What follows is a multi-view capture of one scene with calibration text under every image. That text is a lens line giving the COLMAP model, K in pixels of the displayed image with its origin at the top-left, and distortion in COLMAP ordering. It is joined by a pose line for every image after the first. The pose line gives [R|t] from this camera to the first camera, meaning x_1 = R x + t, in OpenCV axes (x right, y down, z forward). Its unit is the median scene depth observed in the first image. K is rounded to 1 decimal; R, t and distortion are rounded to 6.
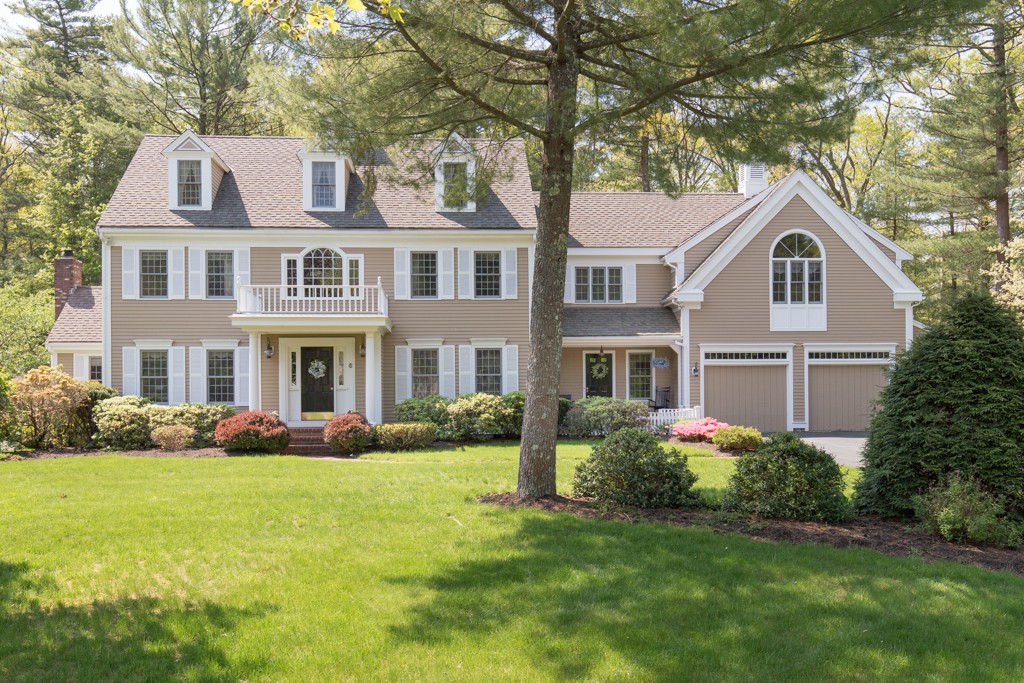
lens RADIAL K [[885.2, 0, 492.7], [0, 885.2, 389.7], [0, 0, 1]] dist [0.001794, 0.001724]
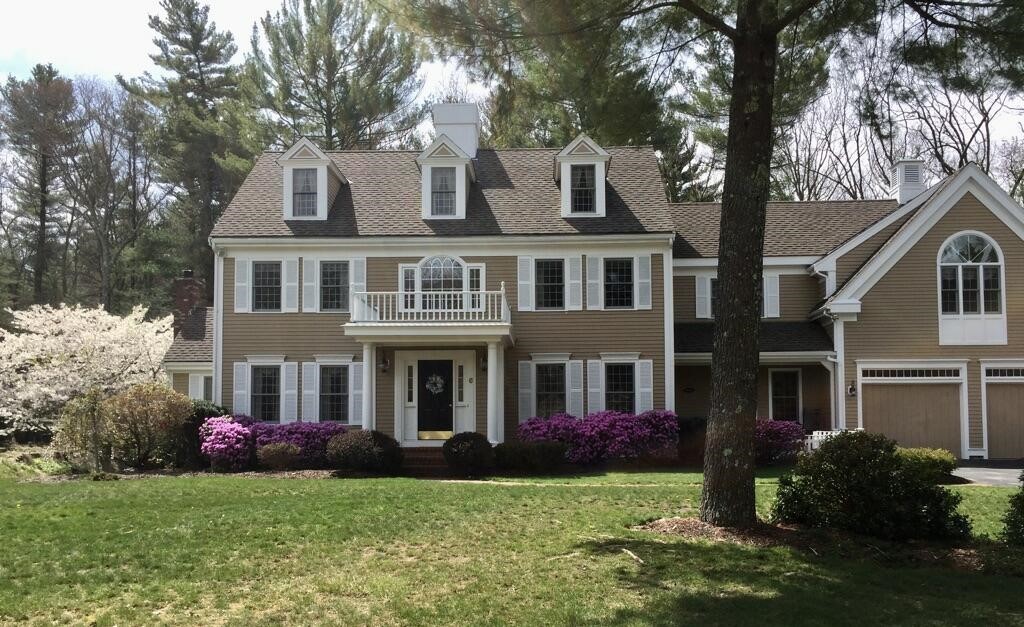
lens RADIAL K [[824.1, 0, 510.7], [0, 824.1, 391.7], [0, 0, 1]] dist [0.036933, -0.007542]
pose [[0.994551, -0.001120, -0.104246, -0.028321], [-0.003823, 0.998878, -0.047199, 0.023040], [0.104182, 0.047340, 0.993431, 0.144746]]
